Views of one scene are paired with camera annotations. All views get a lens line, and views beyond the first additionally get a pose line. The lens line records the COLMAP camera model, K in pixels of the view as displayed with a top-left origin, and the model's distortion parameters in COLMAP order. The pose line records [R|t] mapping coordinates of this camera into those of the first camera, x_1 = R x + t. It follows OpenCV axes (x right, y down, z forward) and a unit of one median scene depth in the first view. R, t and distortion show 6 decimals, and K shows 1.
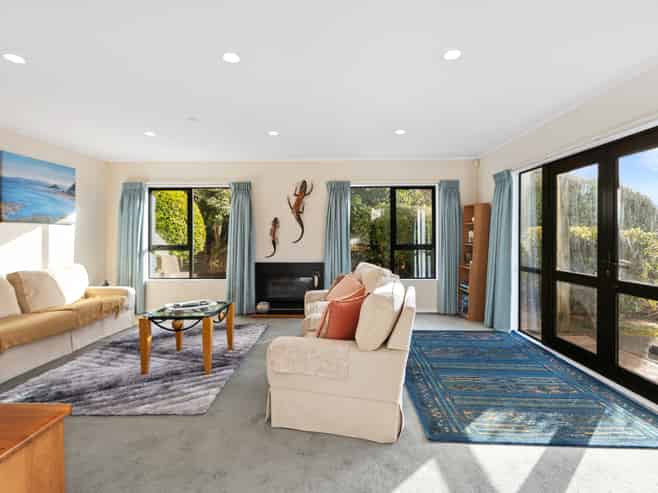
lens RADIAL K [[335.0, 0, 331.6], [0, 335.0, 243.1], [0, 0, 1]] dist [0.003302, 0.000342]
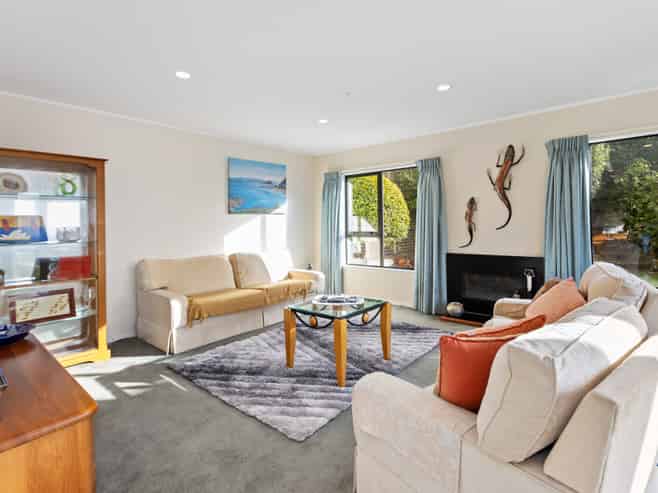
lens RADIAL K [[341.5, 0, 331.0], [0, 341.5, 223.9], [0, 0, 1]] dist [-0.000036, 0.000204]
pose [[0.775842, -0.010901, -0.630834, 0.099472], [0.002474, 0.999896, -0.014235, -0.003399], [0.630923, 0.009483, 0.775788, 0.195145]]
